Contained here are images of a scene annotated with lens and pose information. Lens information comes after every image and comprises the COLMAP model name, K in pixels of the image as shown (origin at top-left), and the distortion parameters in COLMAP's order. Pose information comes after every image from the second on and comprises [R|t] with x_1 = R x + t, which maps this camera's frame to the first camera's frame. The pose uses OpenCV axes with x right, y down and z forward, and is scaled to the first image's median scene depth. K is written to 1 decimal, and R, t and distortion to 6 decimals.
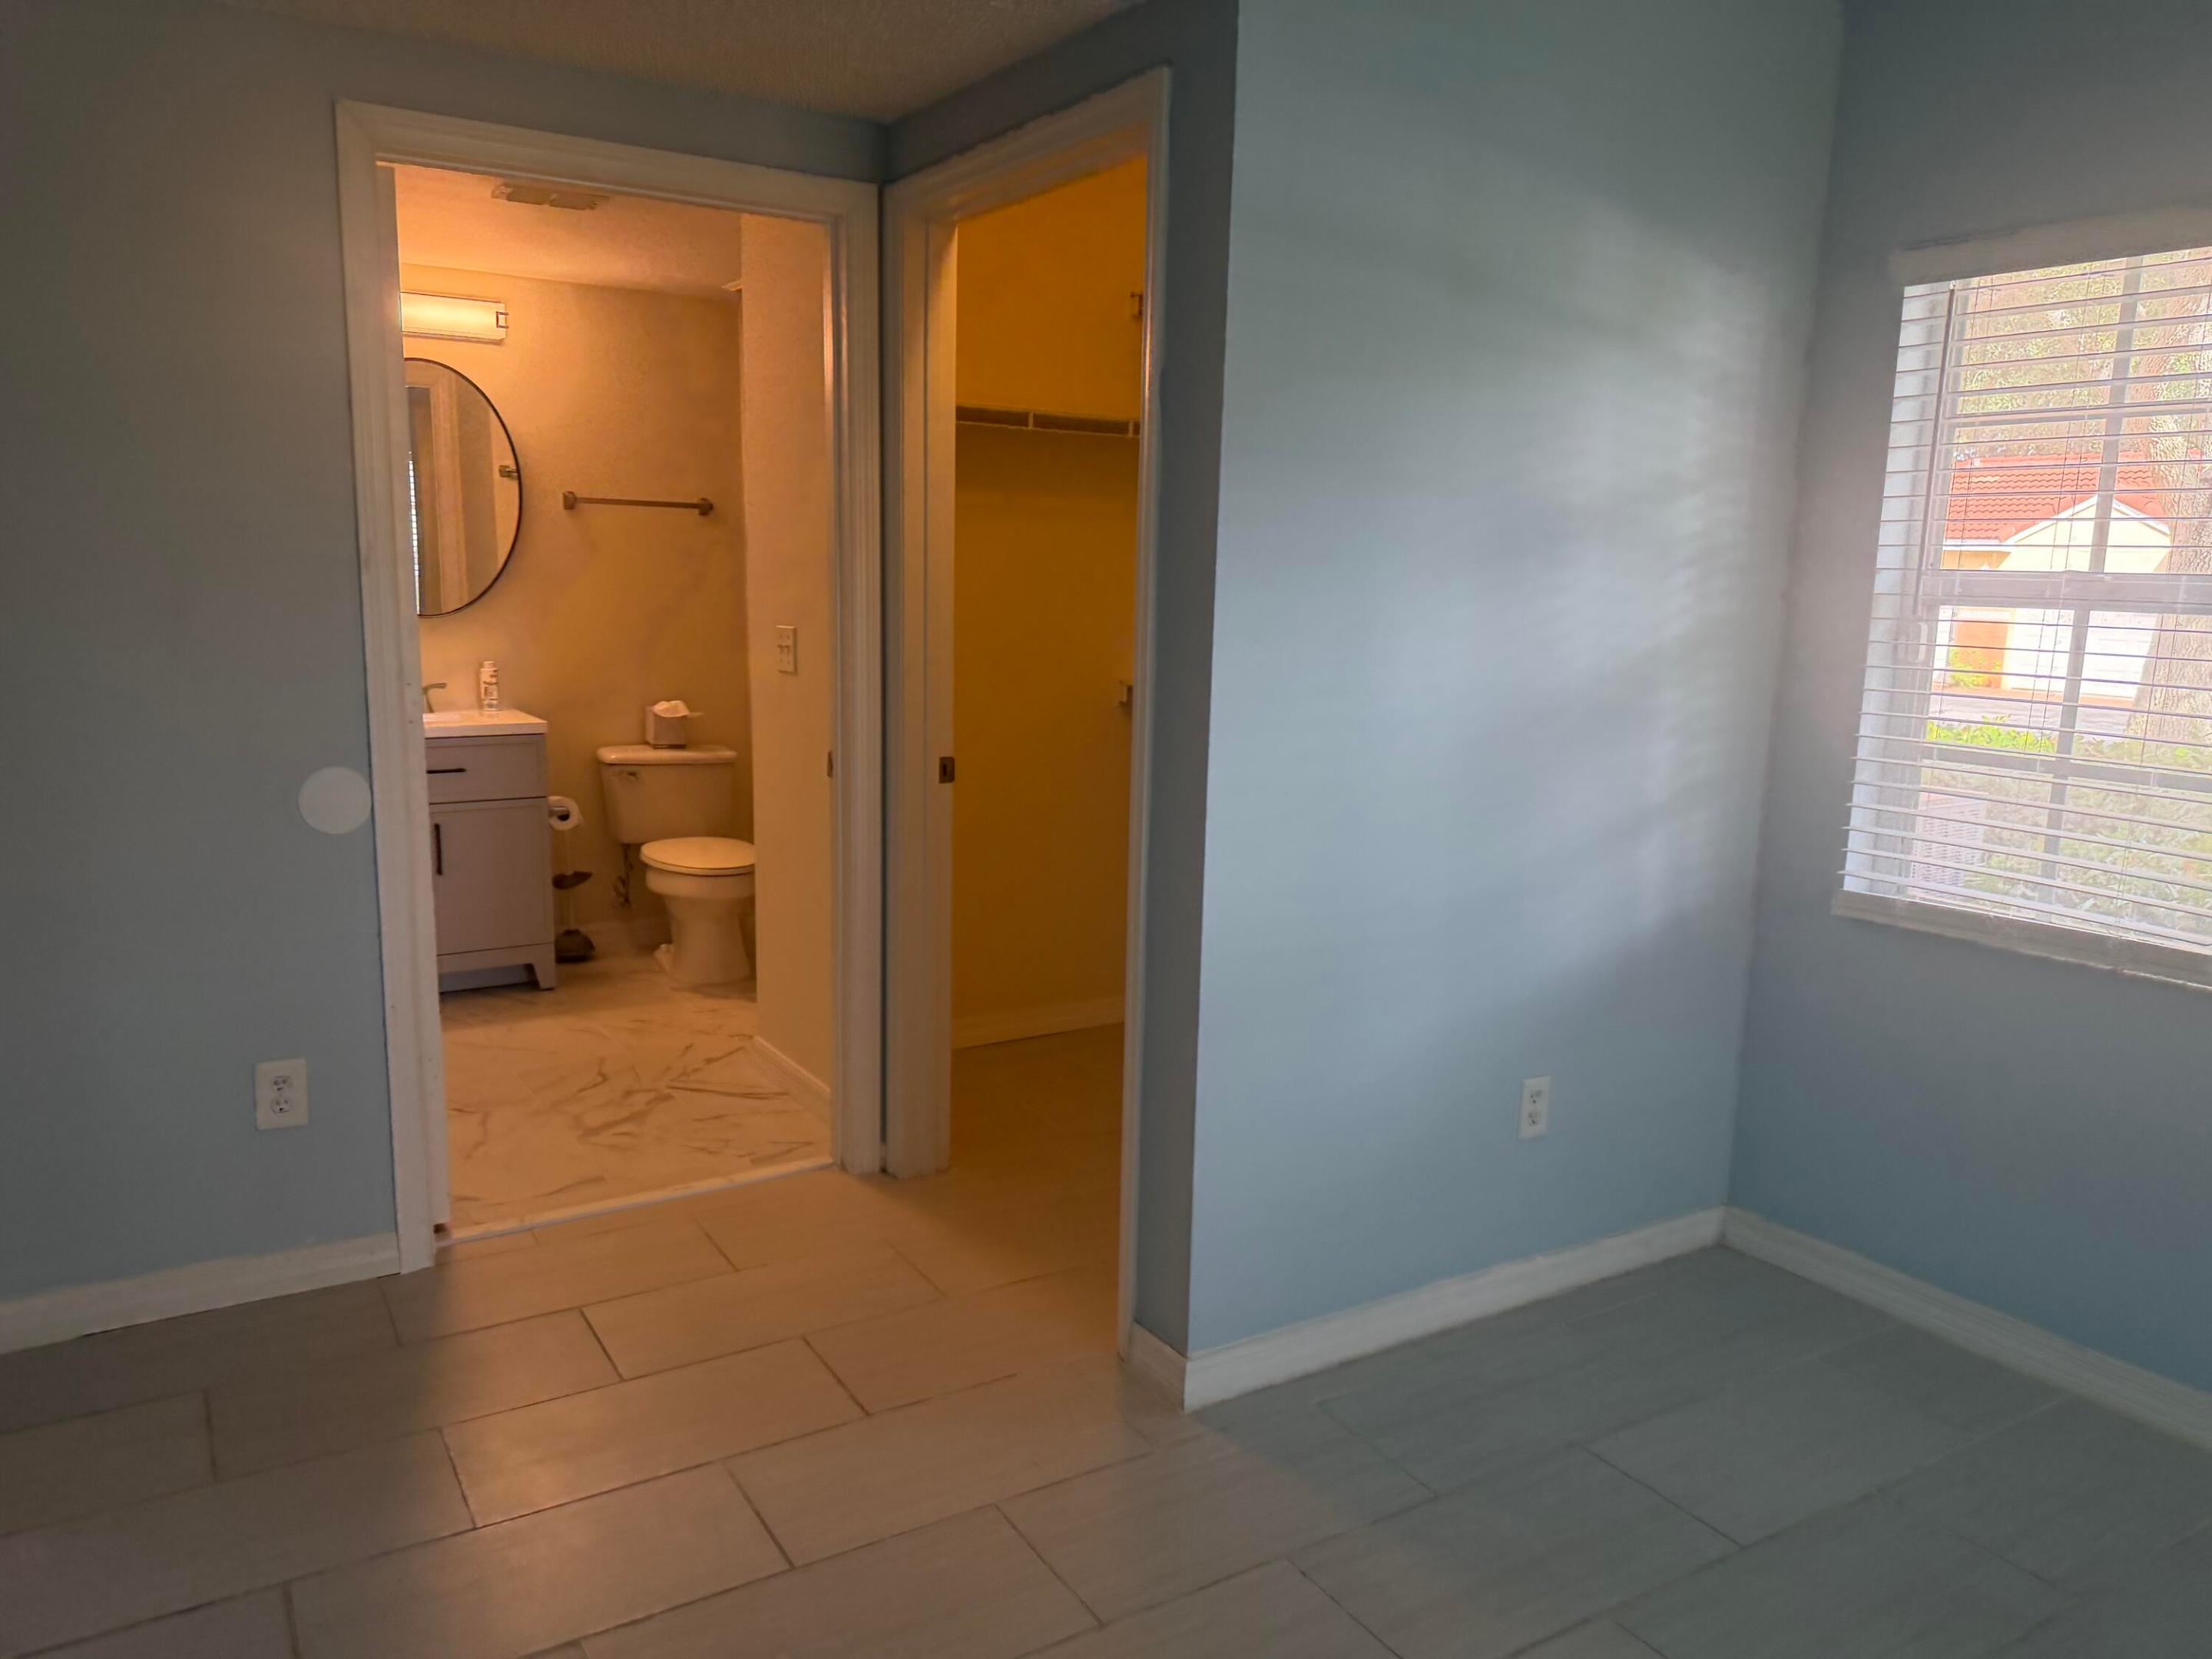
lens RADIAL K [[1580.1, 0, 1070.5], [0, 1580.1, 829.1], [0, 0, 1]] dist [0.178717, -0.278683]
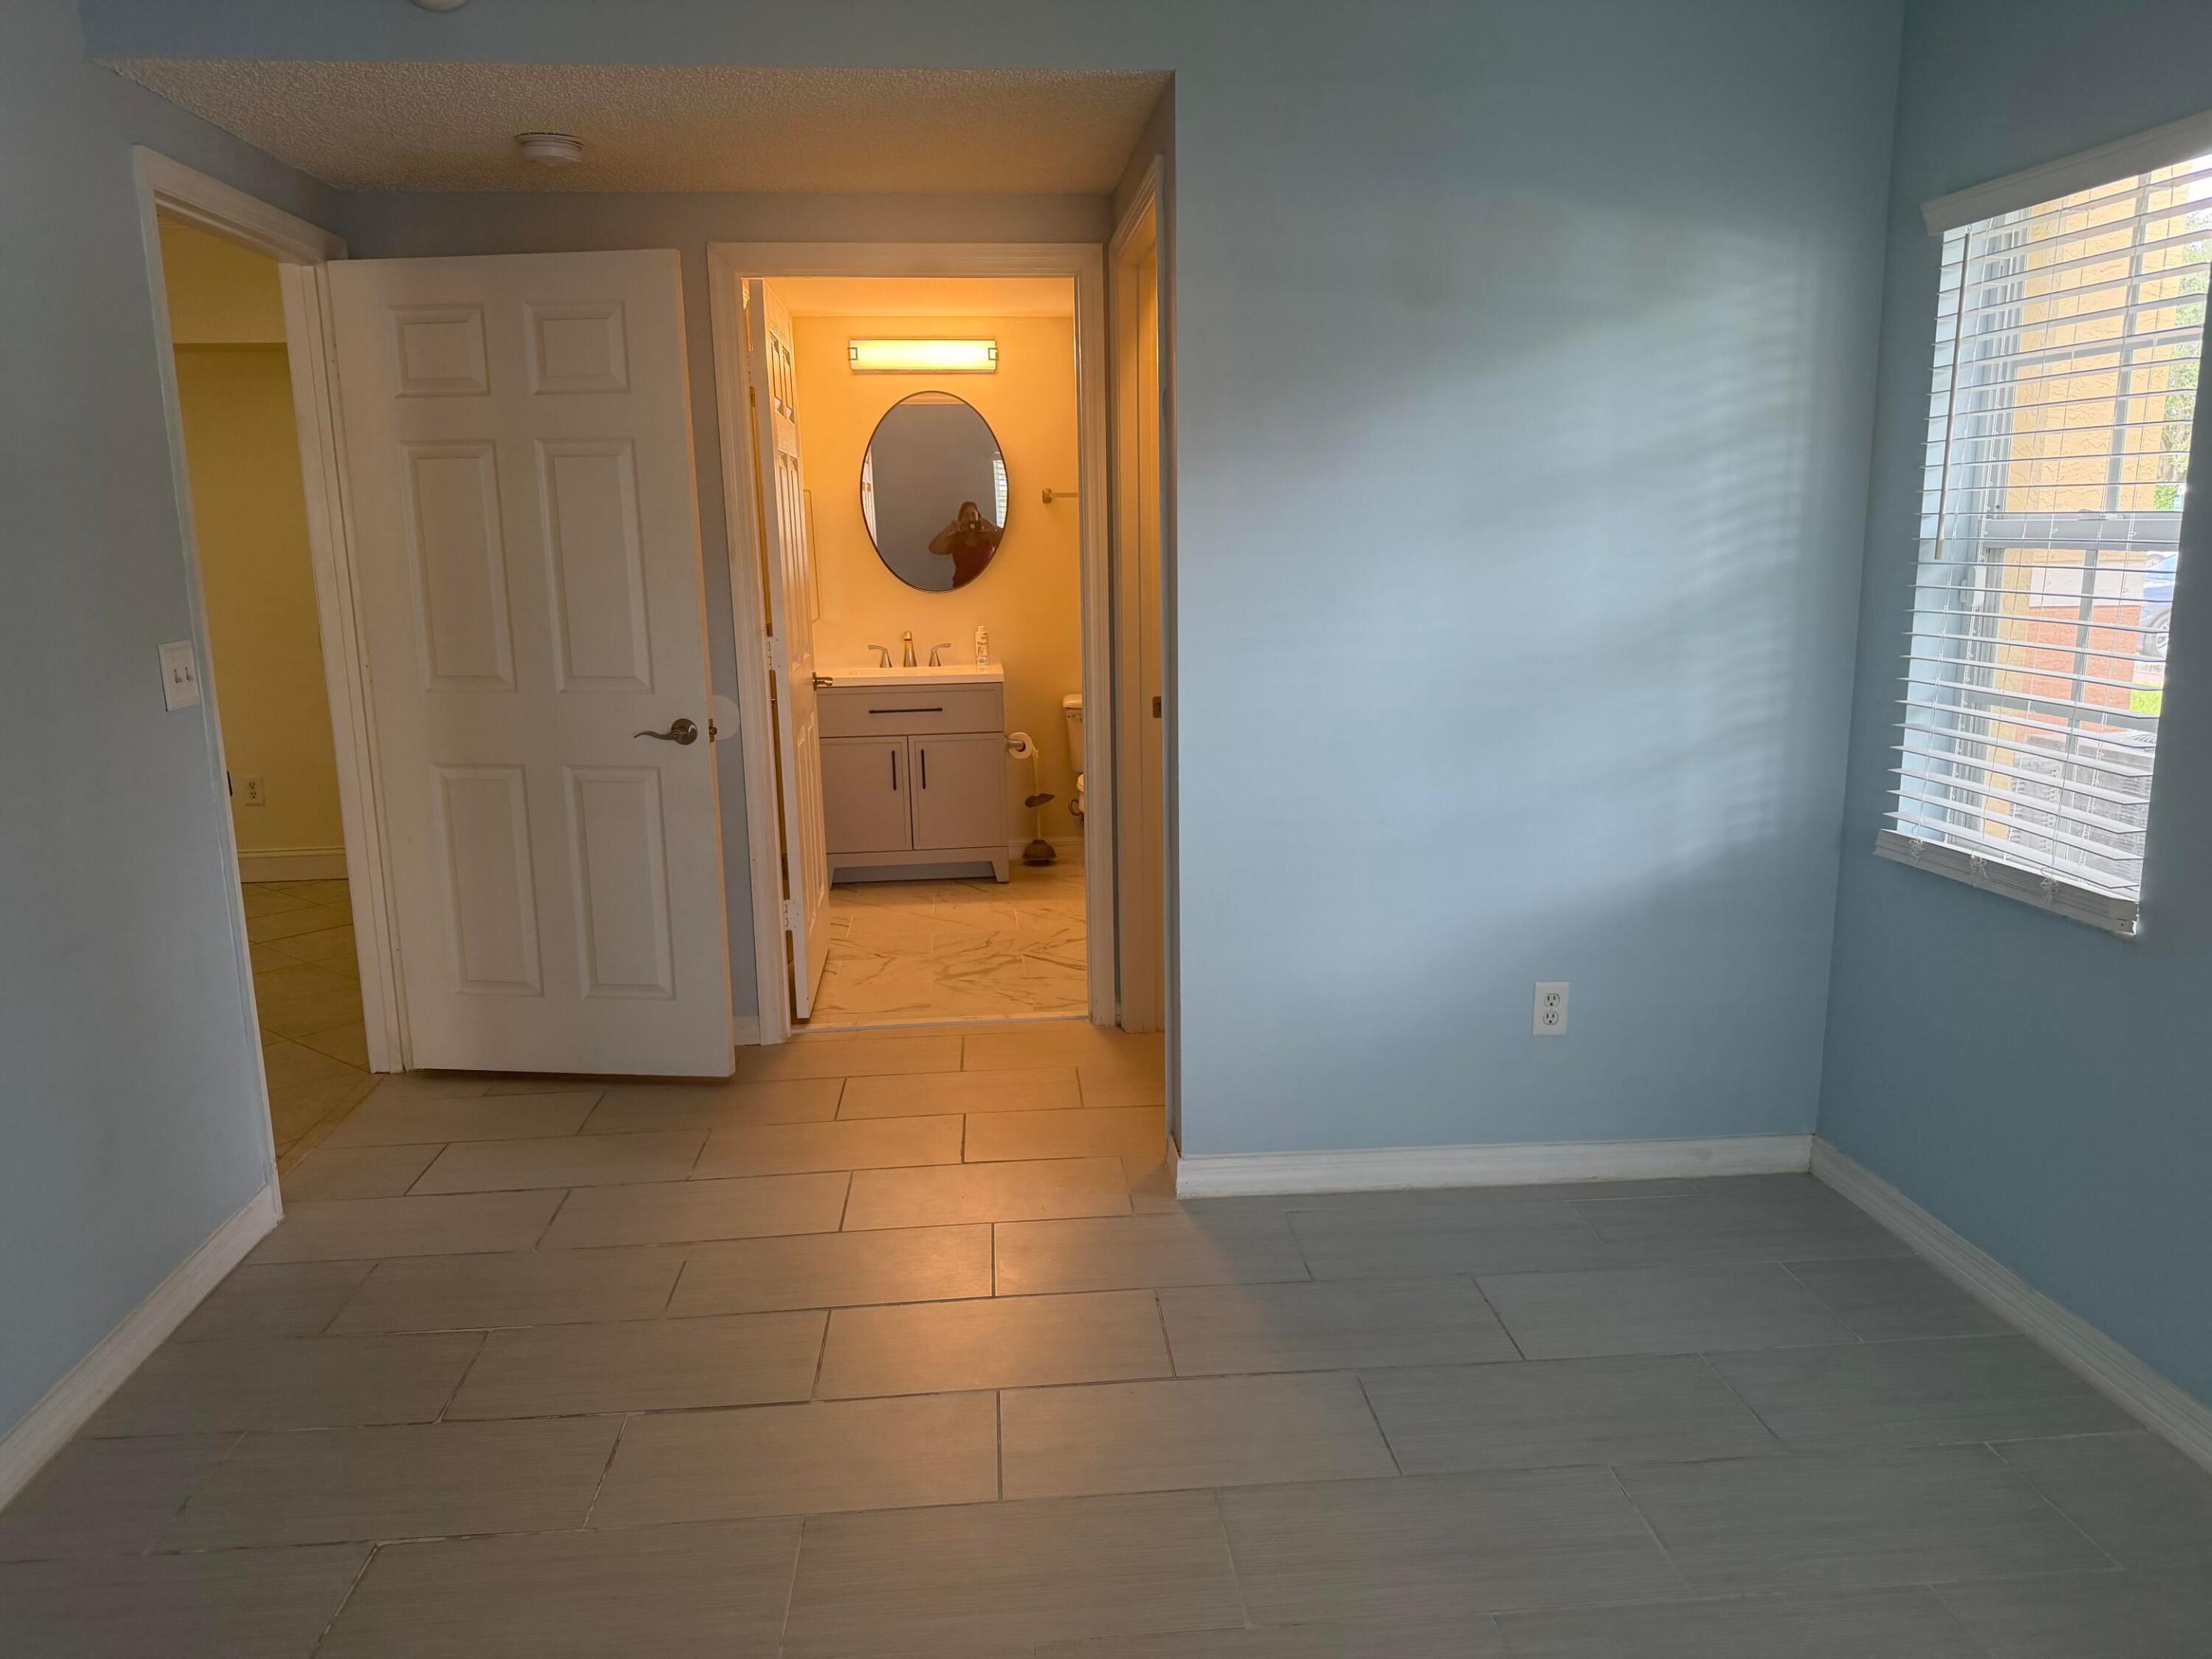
lens RADIAL K [[1520.8, 0, 1092.6], [0, 1520.8, 834.3], [0, 0, 1]] dist [0.215114, -0.242333]
pose [[0.902573, 0.053148, -0.427244, 0.376445], [-0.041346, 0.998465, 0.036860, 0.019601], [0.428548, -0.015605, 0.903384, -0.099721]]
